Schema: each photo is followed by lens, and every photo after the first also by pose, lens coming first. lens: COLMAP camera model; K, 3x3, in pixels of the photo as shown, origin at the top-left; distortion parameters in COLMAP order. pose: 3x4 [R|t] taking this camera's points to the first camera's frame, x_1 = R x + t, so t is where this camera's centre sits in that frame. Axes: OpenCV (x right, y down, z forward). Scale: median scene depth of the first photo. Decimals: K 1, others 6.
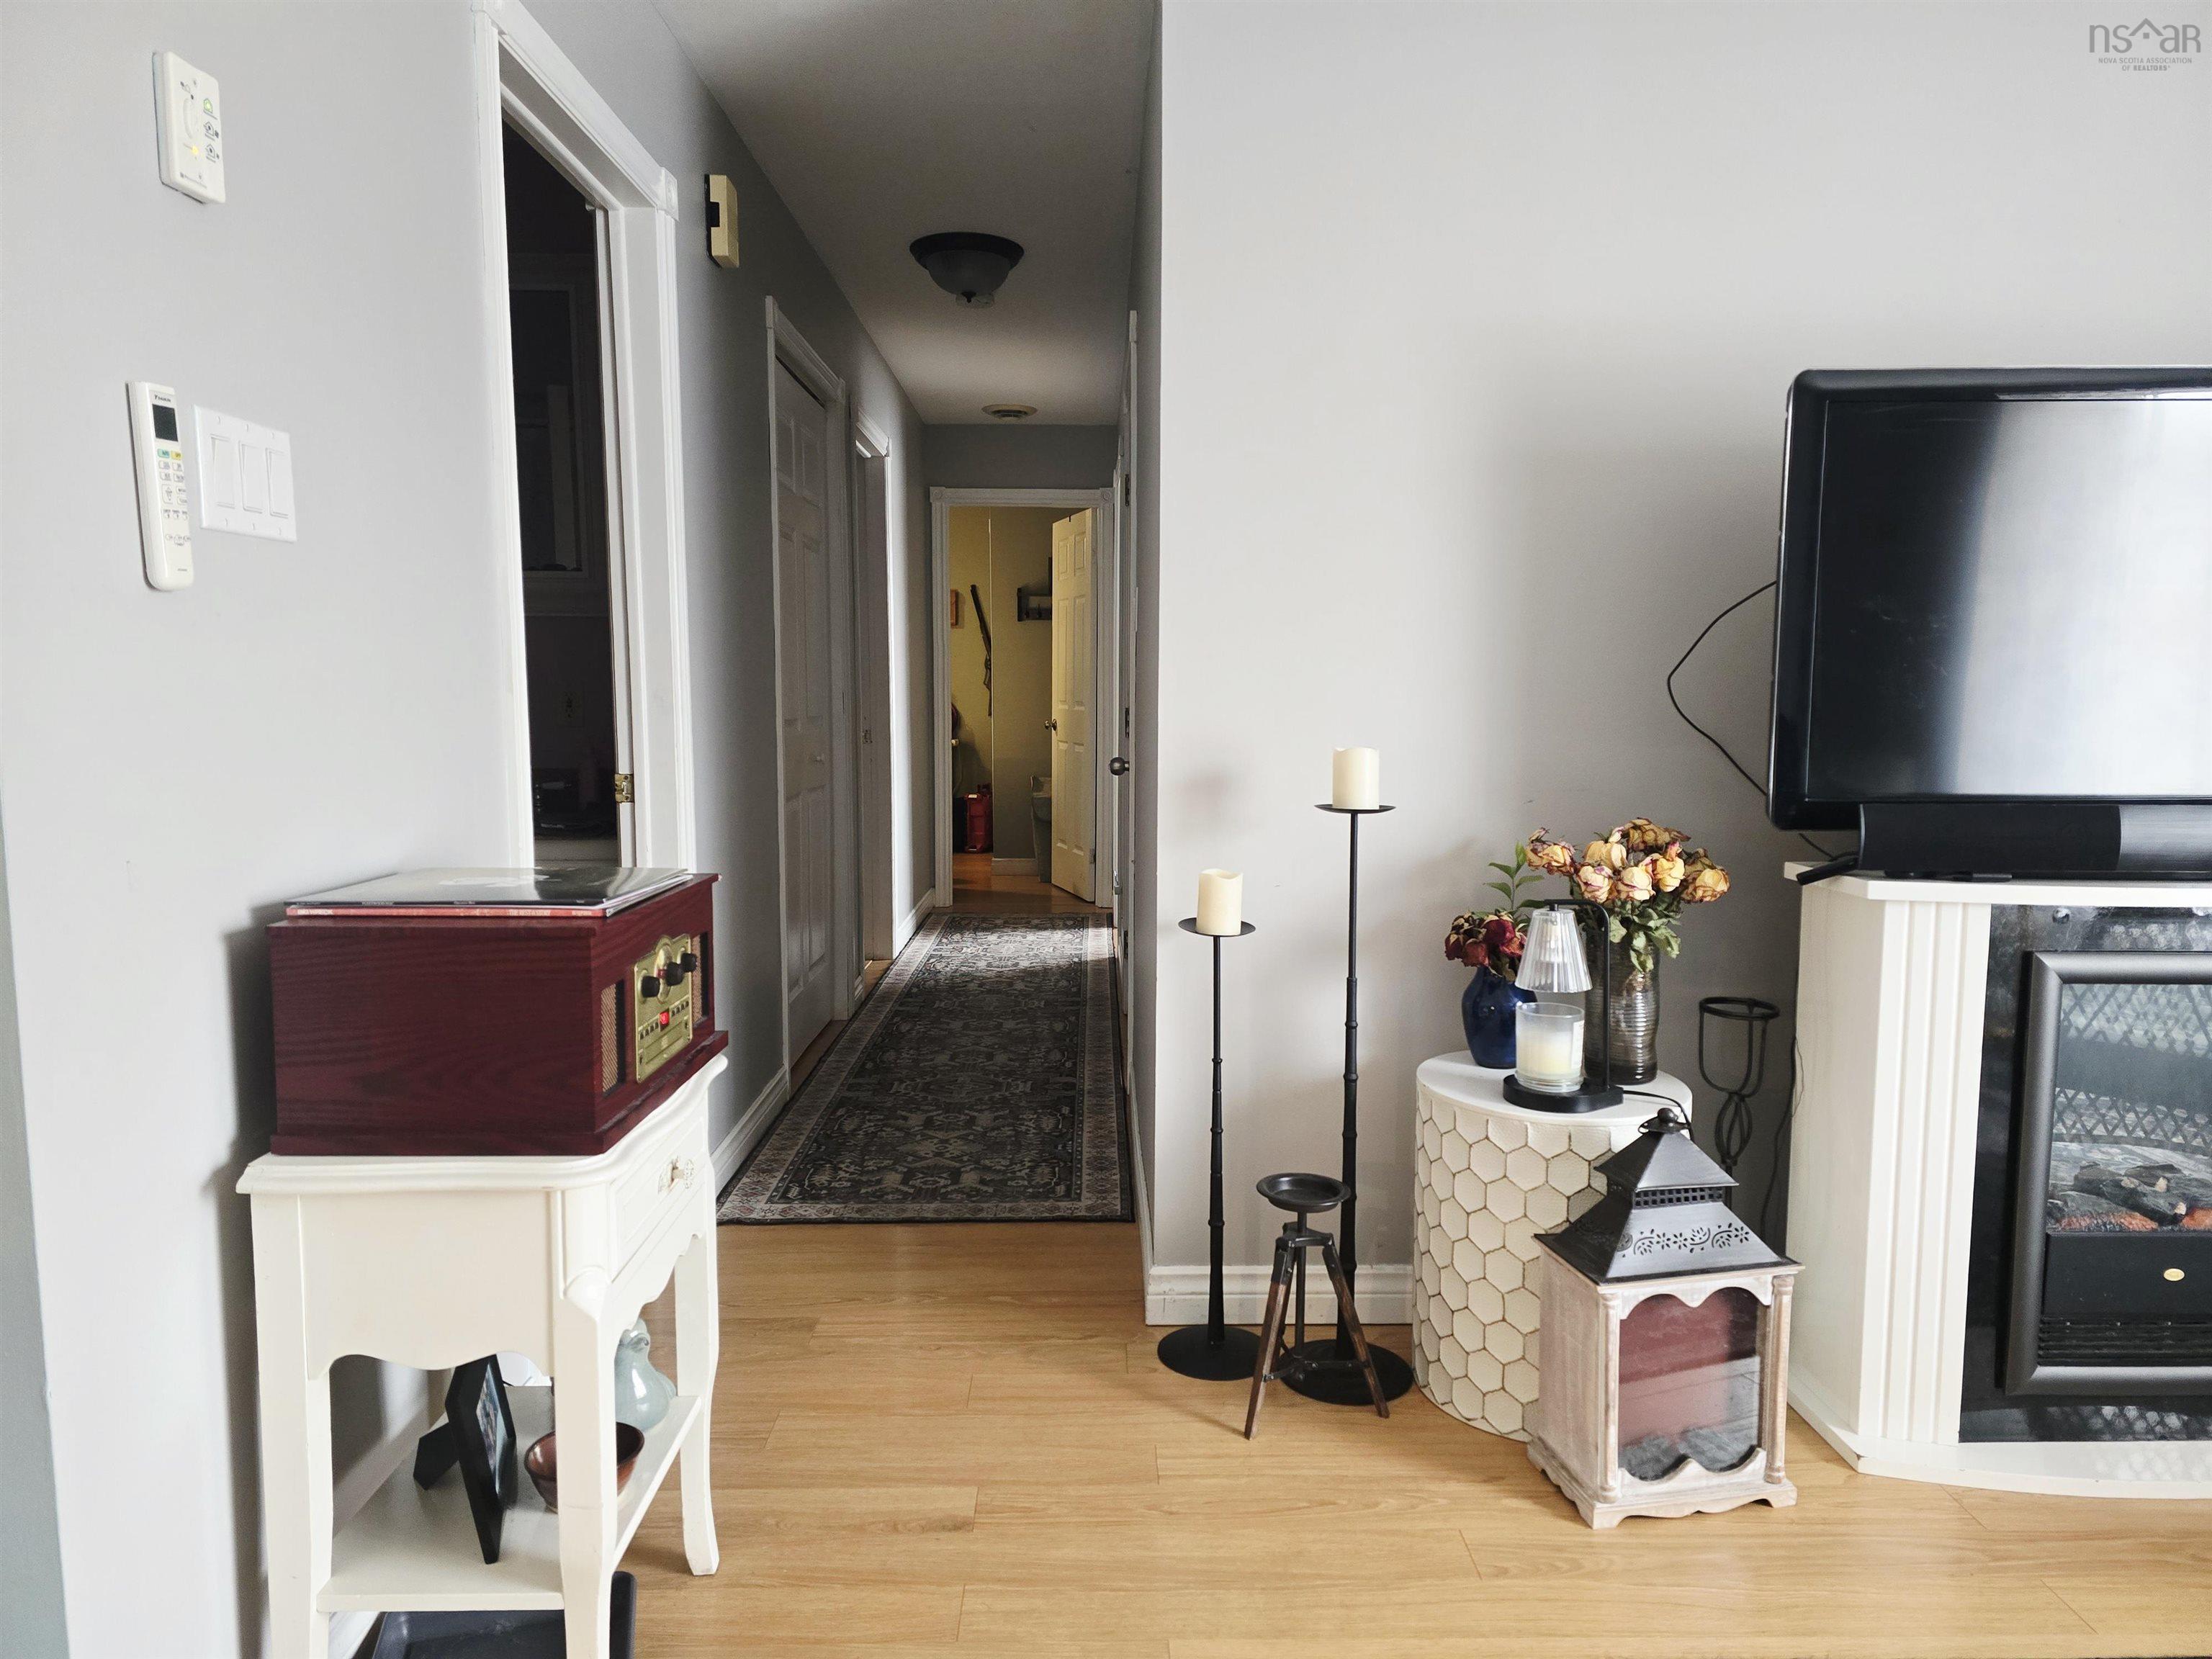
lens RADIAL K [[1477.7, 0, 1115.3], [0, 1477.7, 832.0], [0, 0, 1]] dist [0.065588, -0.059879]
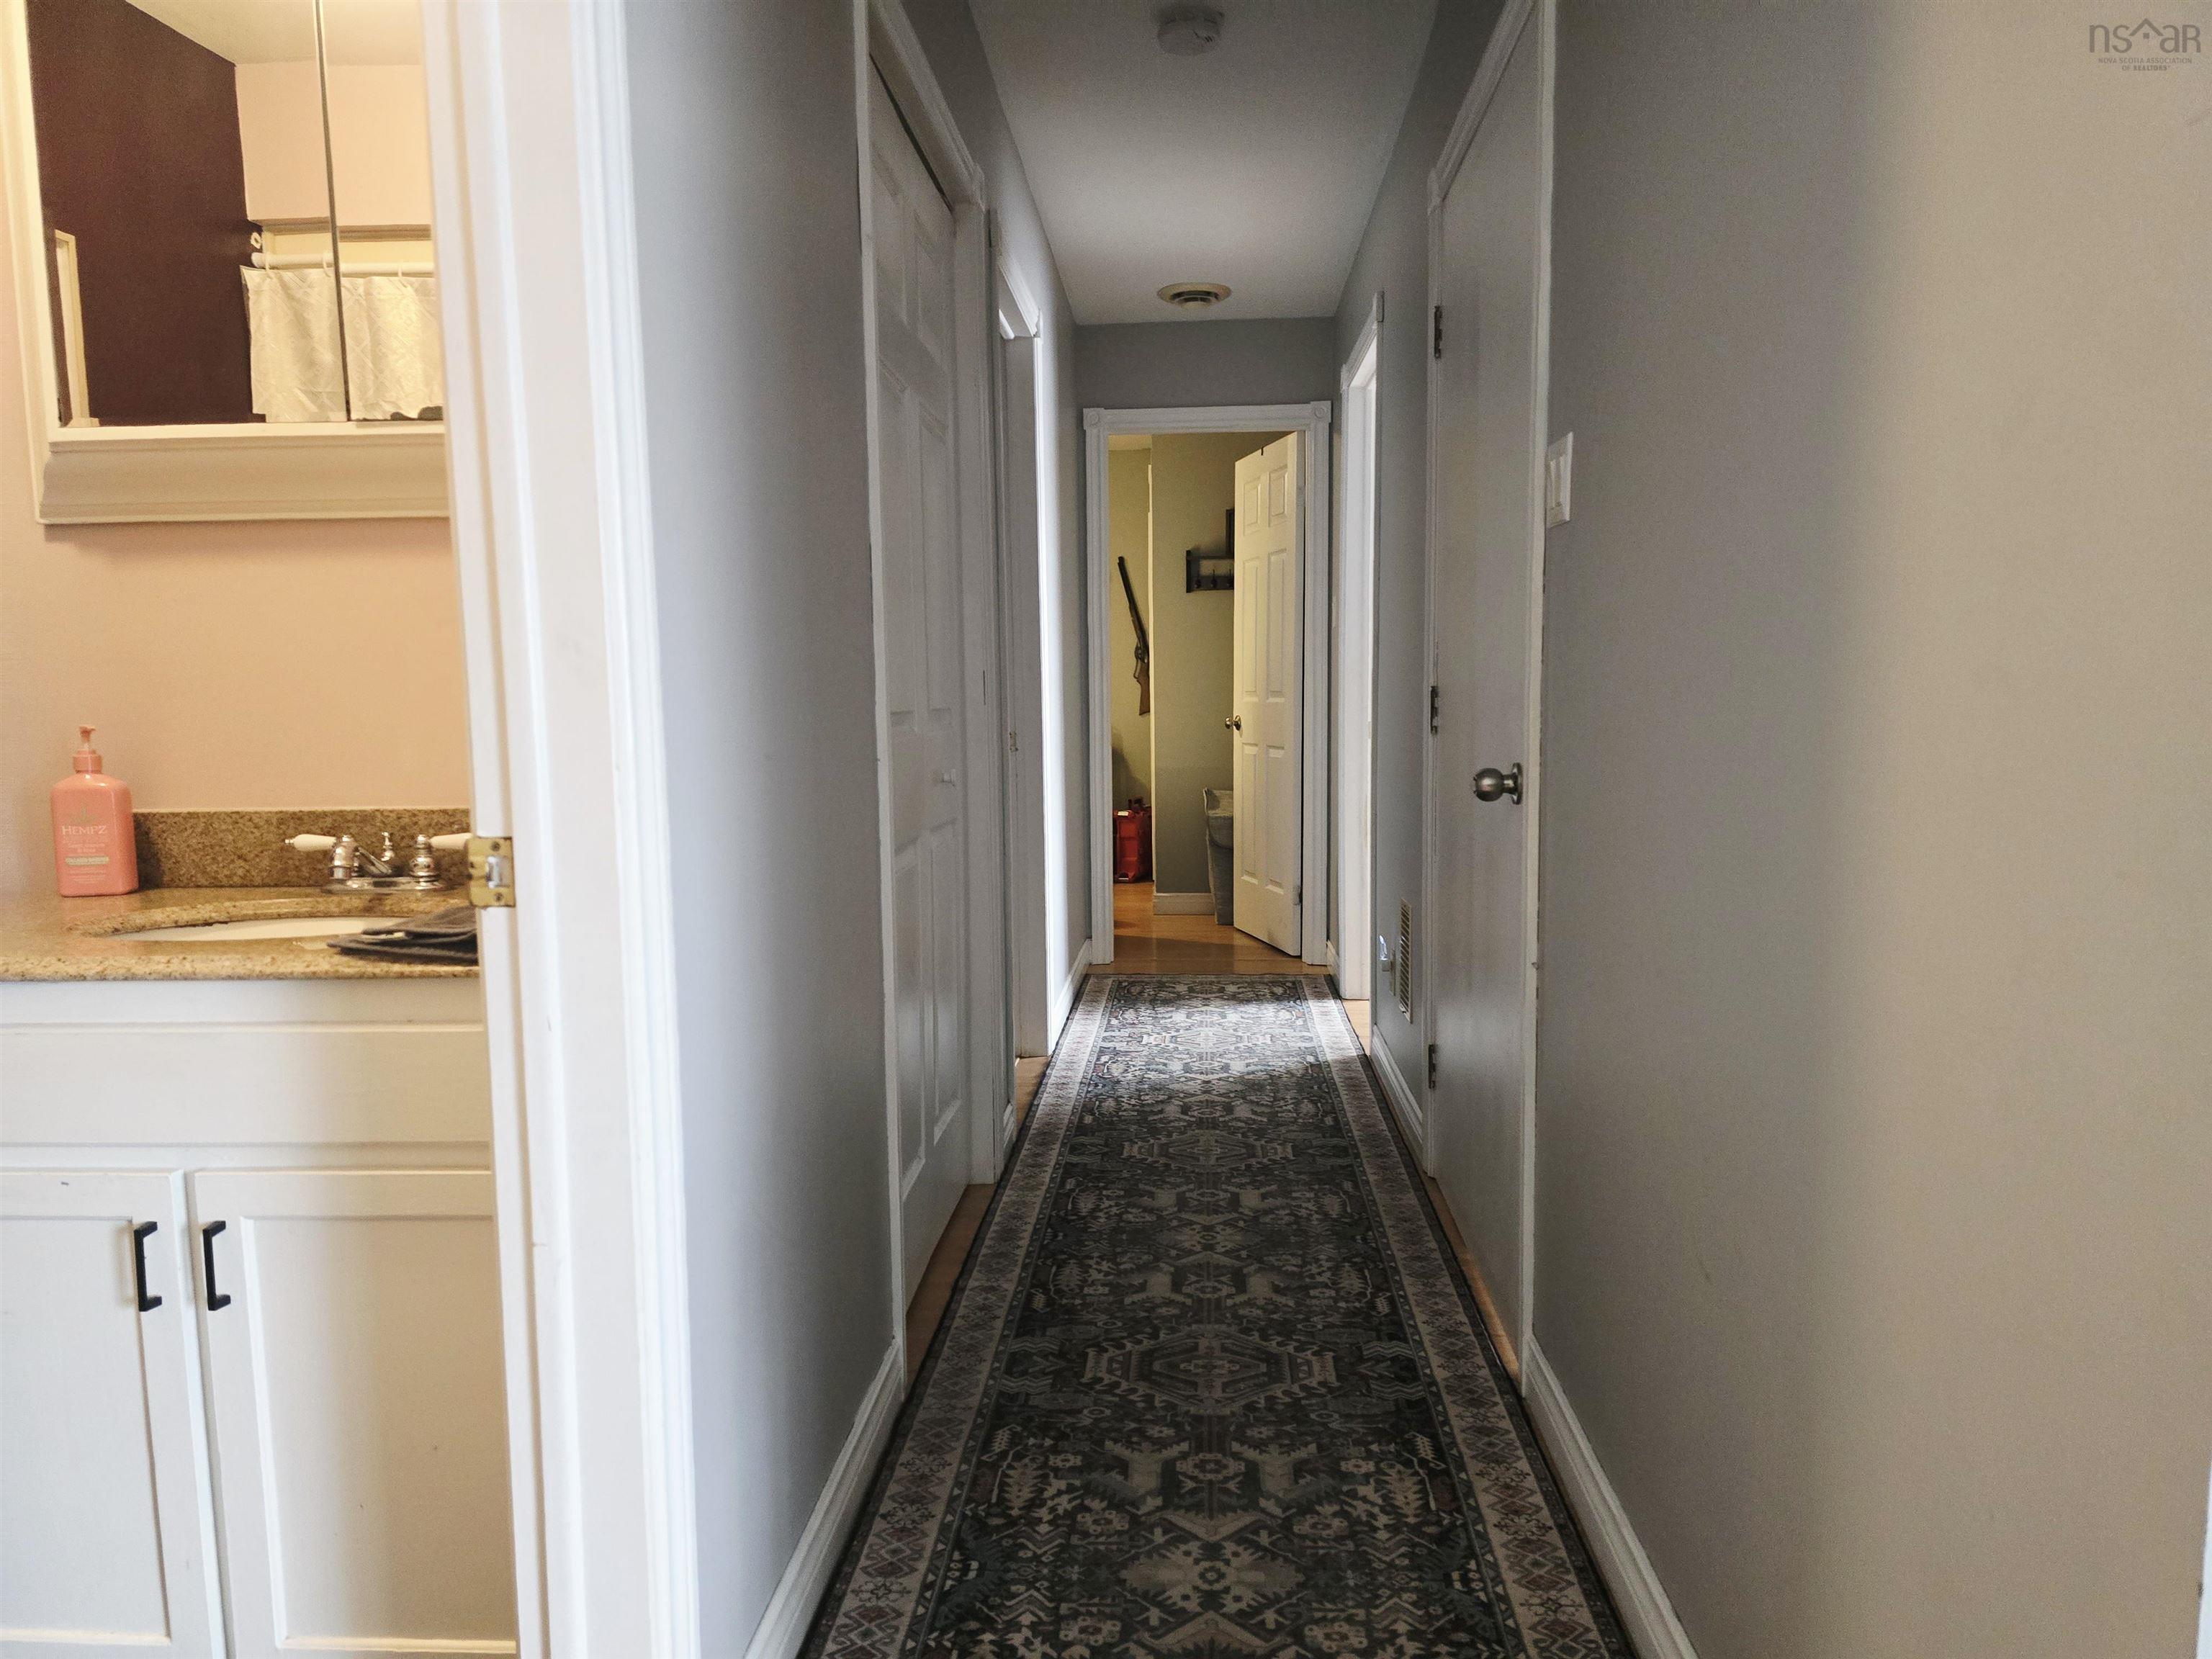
lens RADIAL K [[1477.7, 0, 1088.2], [0, 1477.7, 830.8], [0, 0, 1]] dist [0.065588, -0.059879]
pose [[0.995632, -0.009102, -0.092917, -0.074004], [0.008698, 0.999951, -0.004752, -0.020508], [0.092956, 0.003923, 0.995663, 0.341517]]
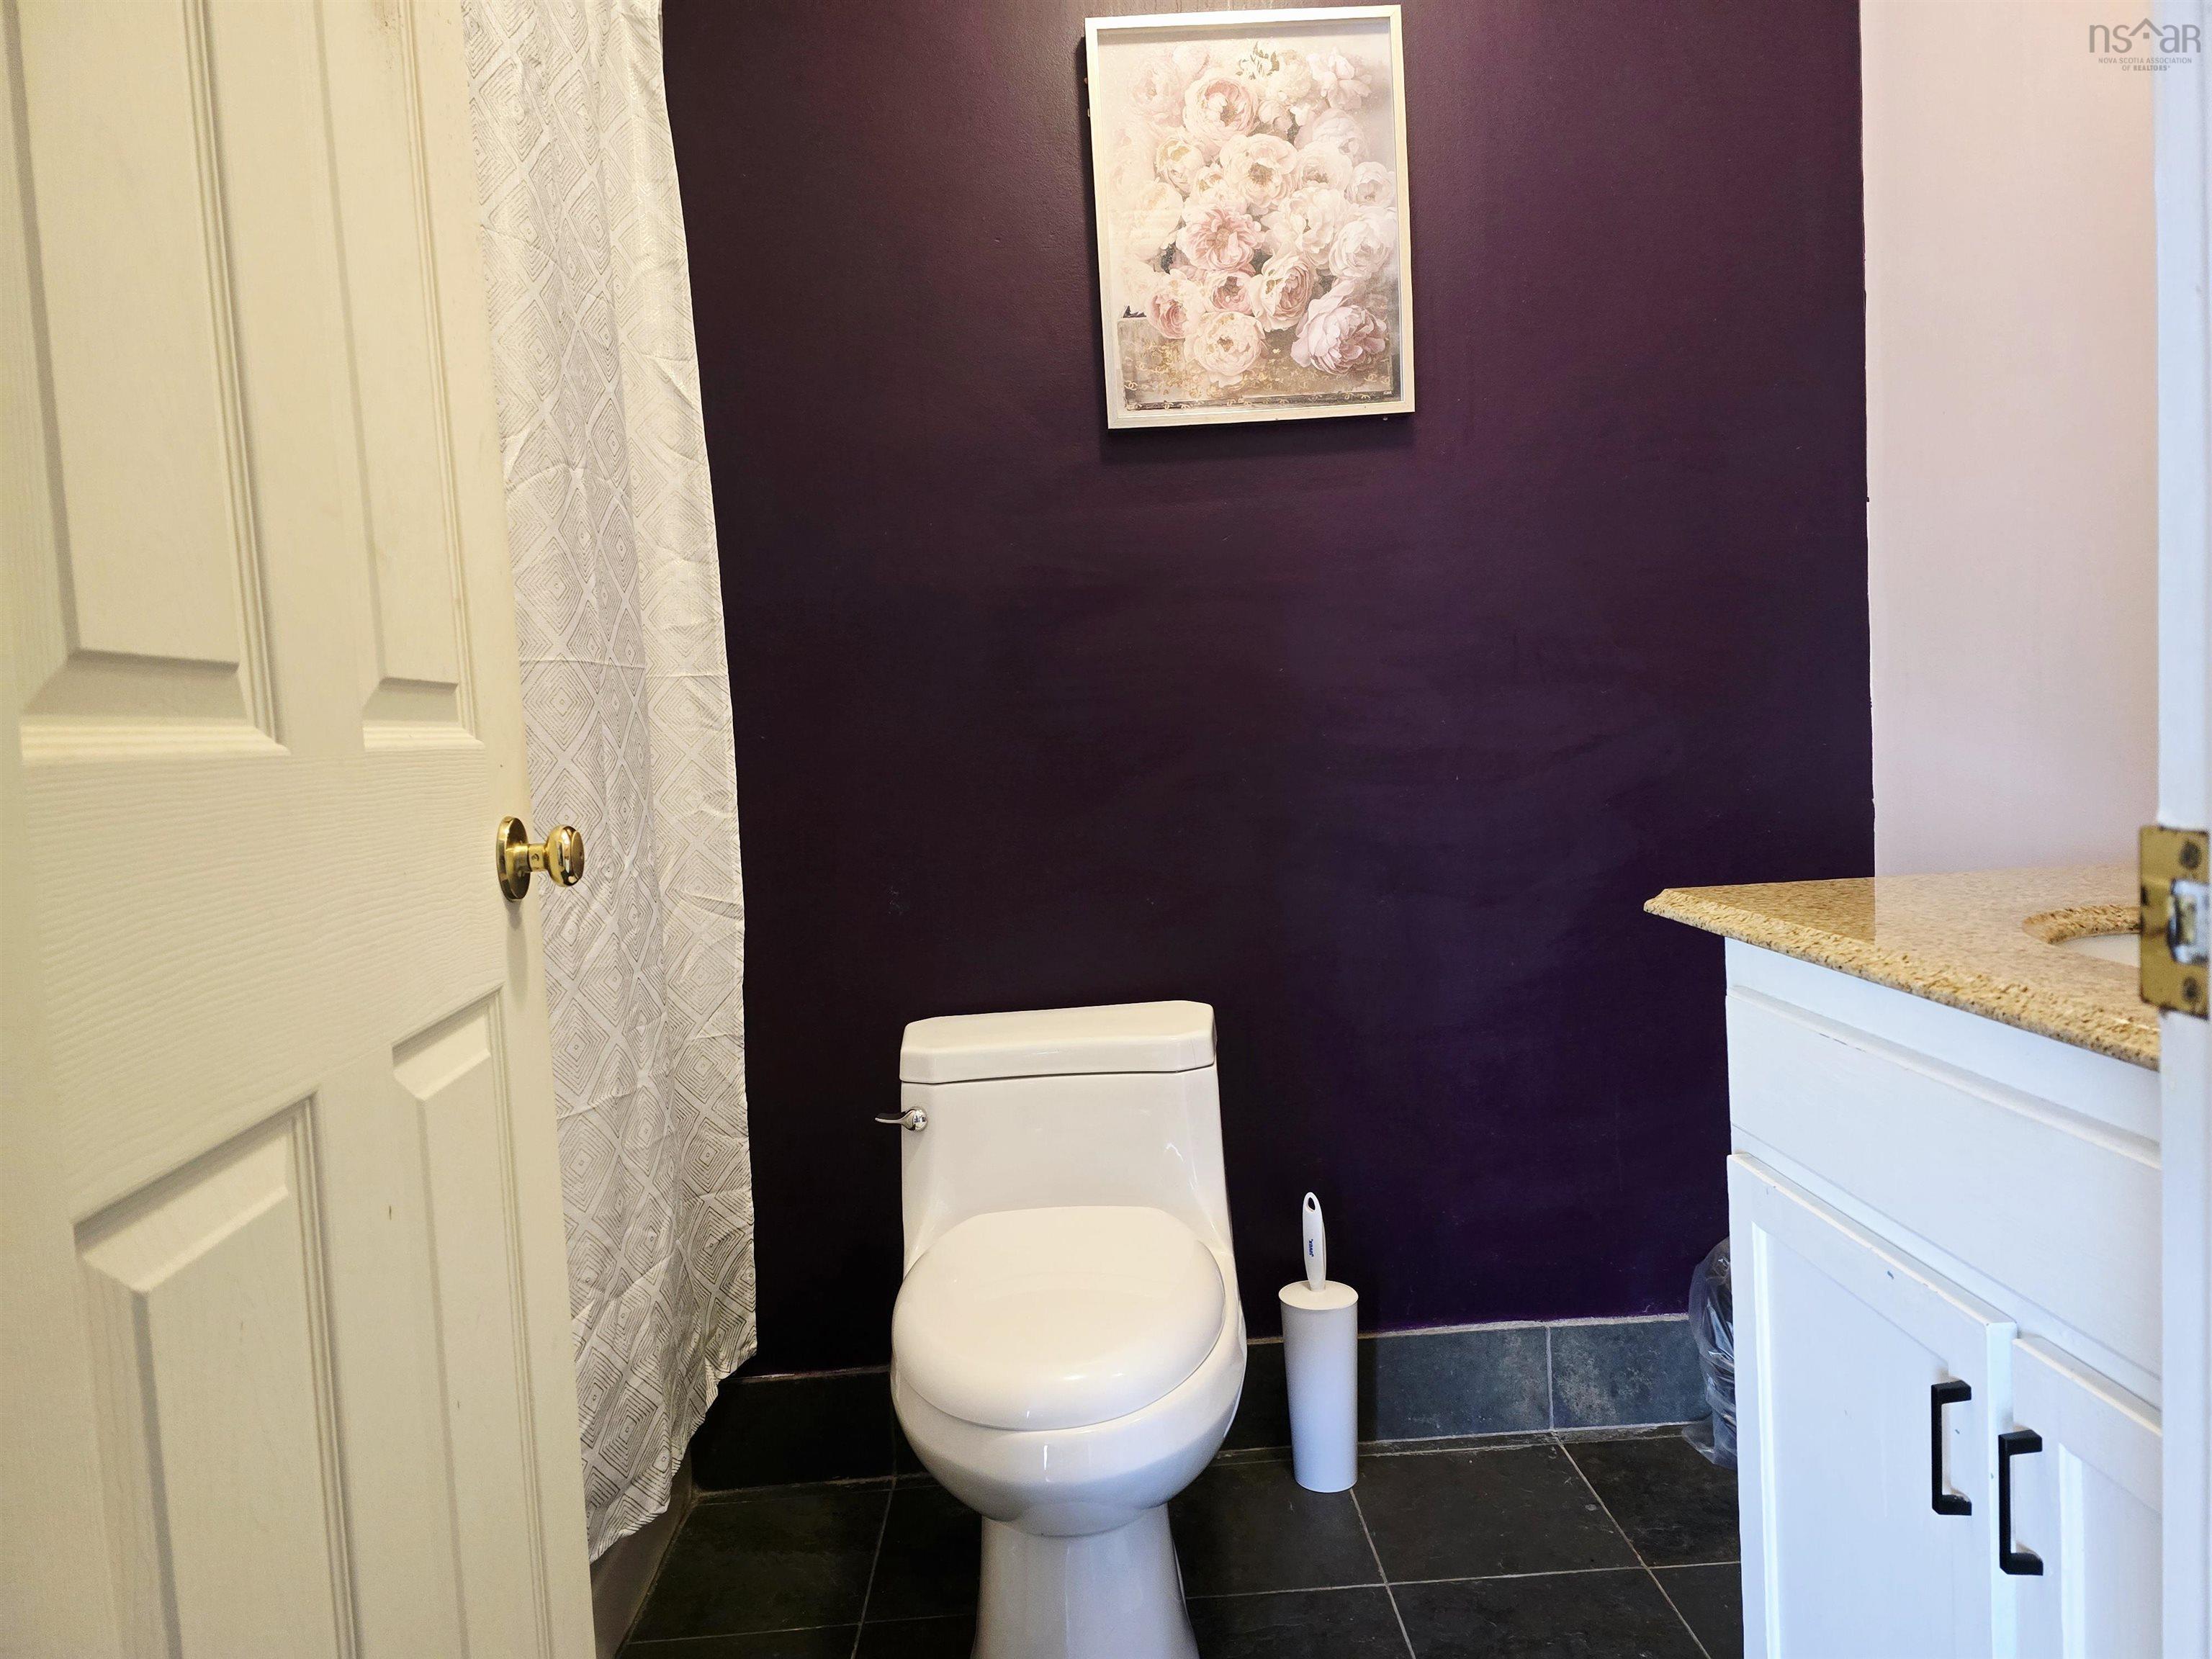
lens RADIAL K [[1477.7, 0, 1105.2], [0, 1477.7, 831.3], [0, 0, 1]] dist [0.065588, -0.059879]
pose [[0.020850, 0.068863, -0.997408, -0.155854], [-0.041012, 0.996844, 0.067967, -0.032603], [0.998941, 0.039489, 0.023609, 0.802527]]
